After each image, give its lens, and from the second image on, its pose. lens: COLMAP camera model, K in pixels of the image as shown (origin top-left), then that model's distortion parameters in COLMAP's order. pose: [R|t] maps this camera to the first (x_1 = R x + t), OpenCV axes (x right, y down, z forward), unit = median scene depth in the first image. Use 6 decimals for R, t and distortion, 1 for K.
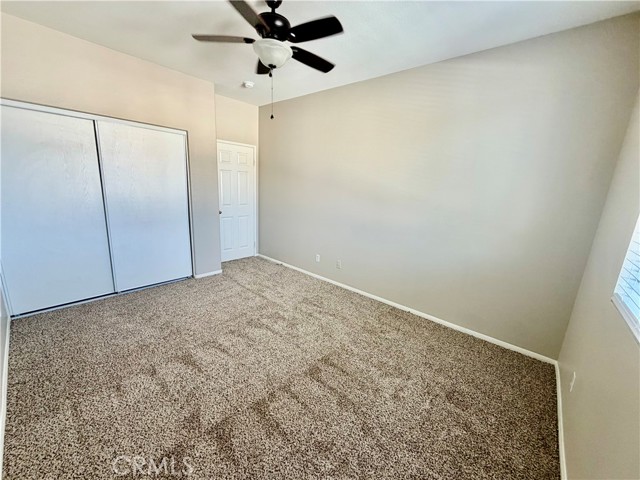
lens RADIAL K [[254.7, 0, 319.4], [0, 254.7, 237.9], [0, 0, 1]] dist [0.001465, 0.000229]
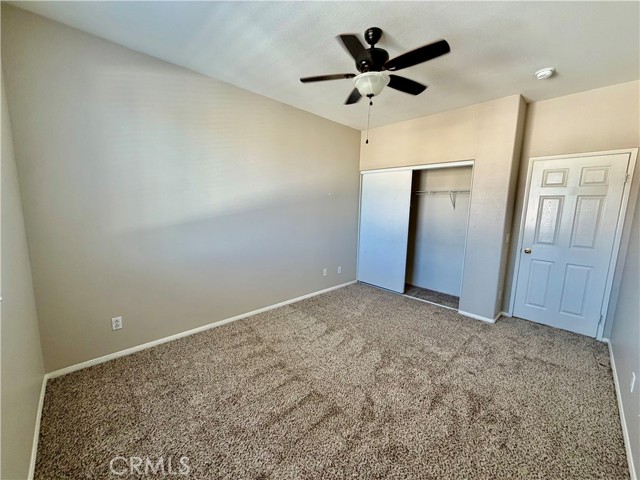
lens RADIAL K [[254.7, 0, 319.1], [0, 254.7, 239.8], [0, 0, 1]] dist [0.001465, 0.000229]
pose [[-0.076412, 0.086927, -0.993280, 0.600781], [-0.236241, 0.966248, 0.102735, -0.098210], [0.968685, 0.242504, -0.053297, 0.638287]]
